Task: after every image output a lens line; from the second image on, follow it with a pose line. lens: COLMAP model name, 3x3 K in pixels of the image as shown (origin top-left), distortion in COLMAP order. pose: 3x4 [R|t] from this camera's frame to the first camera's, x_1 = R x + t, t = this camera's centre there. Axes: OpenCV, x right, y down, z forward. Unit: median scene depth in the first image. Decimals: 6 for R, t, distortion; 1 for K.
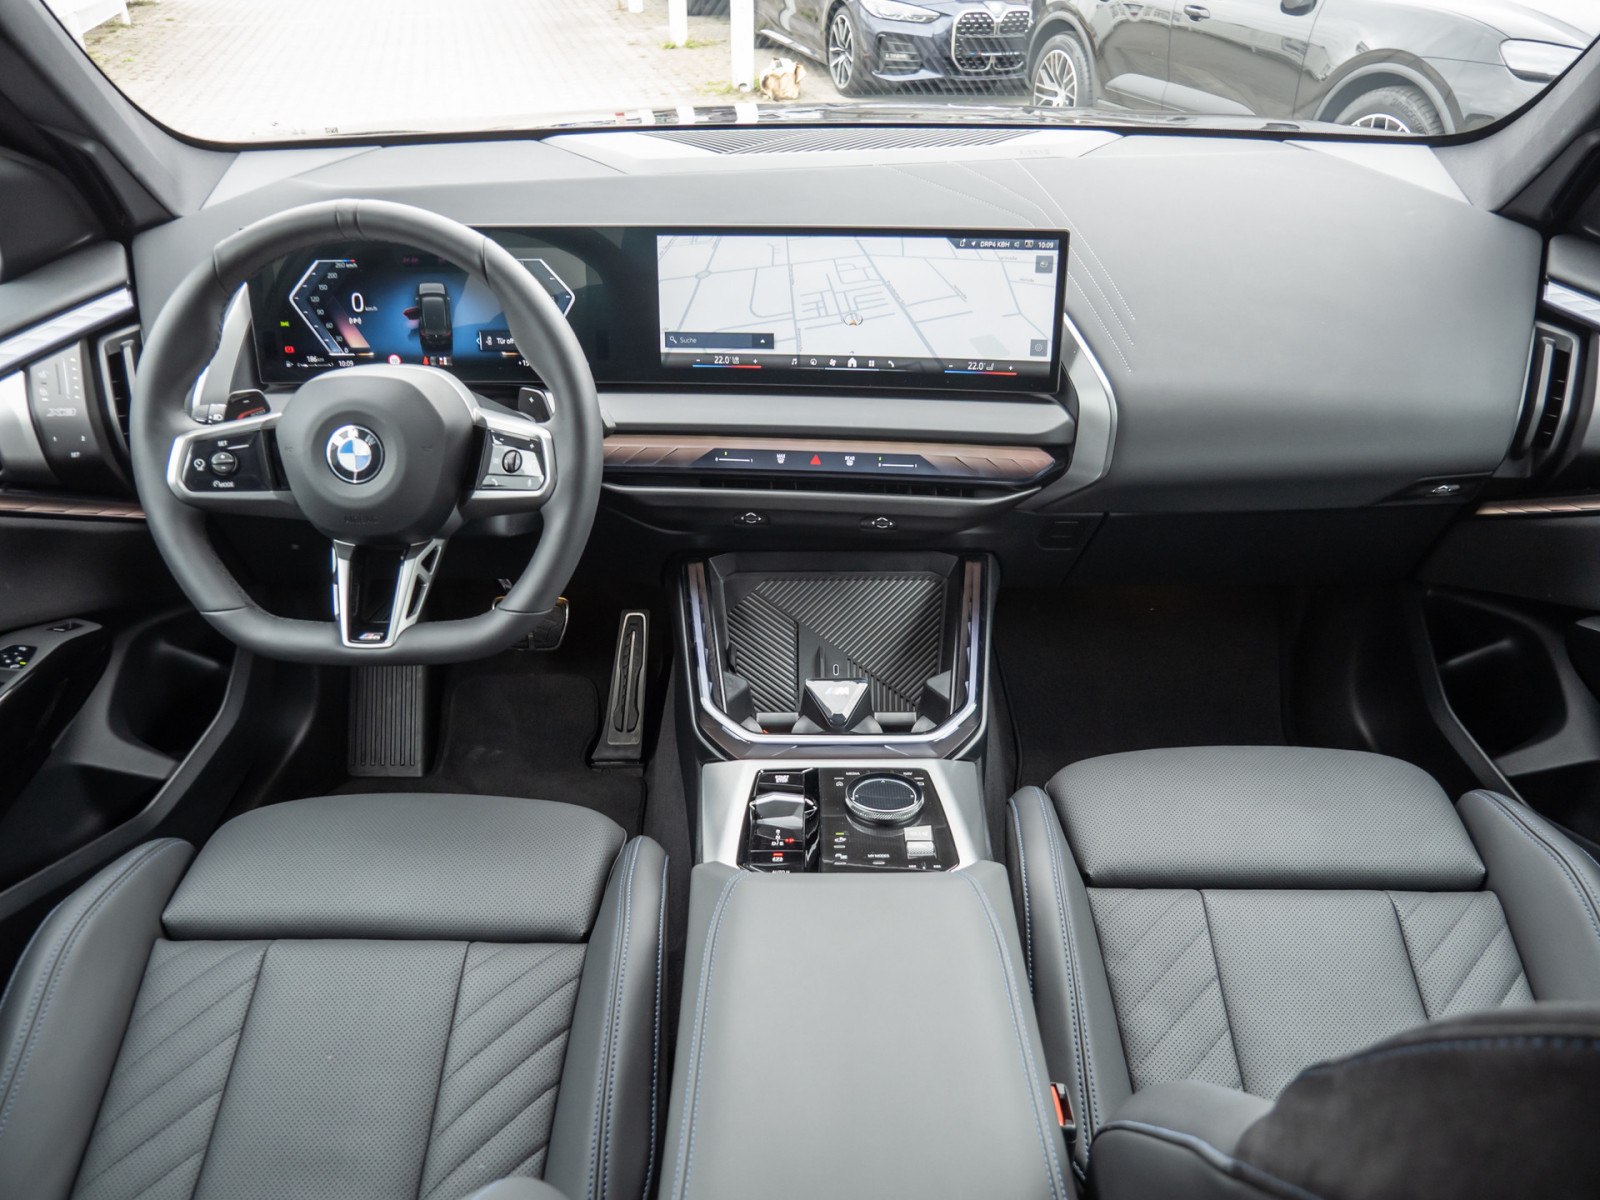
lens RADIAL K [[1147.8, 0, 800.0], [0, 1147.8, 600.0], [0, 0, 1]] dist [-0.040247, -0.002542]
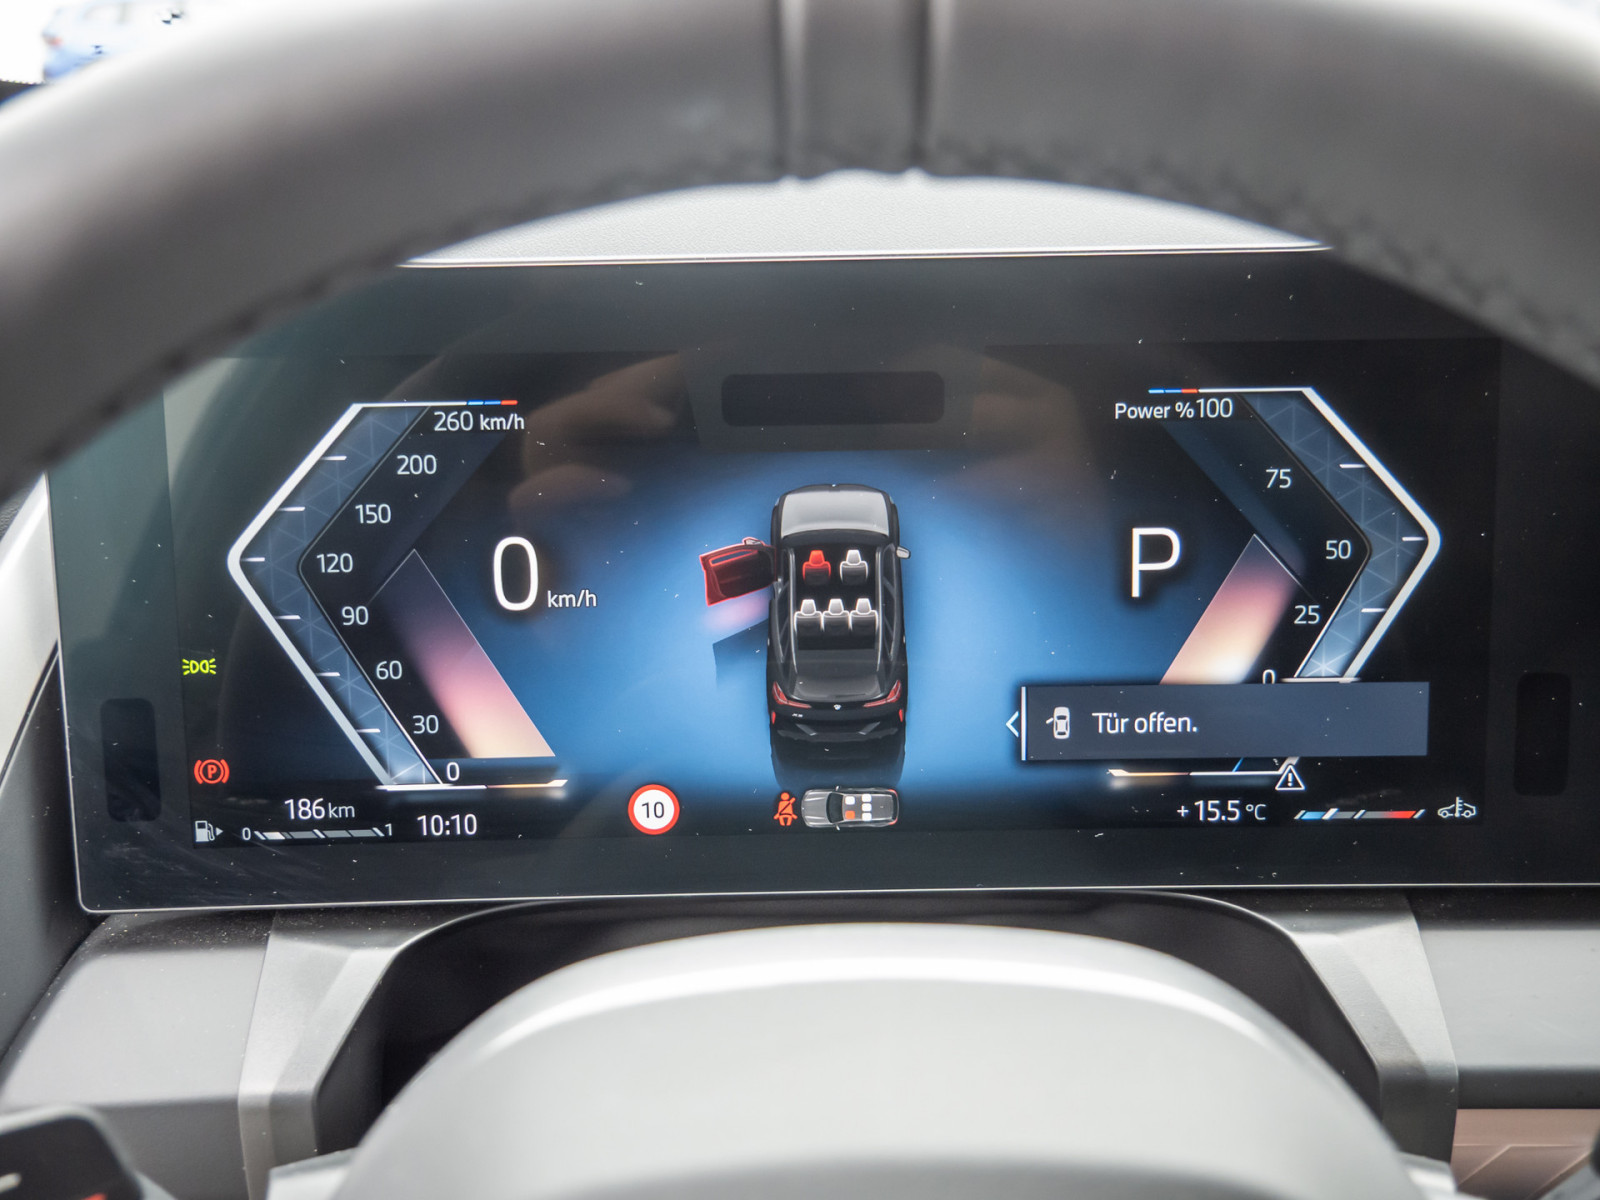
lens RADIAL K [[1526.0, 0, 799.8], [0, 1526.0, 623.2], [0, 0, 1]] dist [-0.016009, 0.002848]
pose [[0.999746, -0.021127, 0.007814, -0.336622], [0.022278, 0.978699, -0.204087, -0.187619], [-0.003336, 0.204209, 0.978922, 0.698966]]
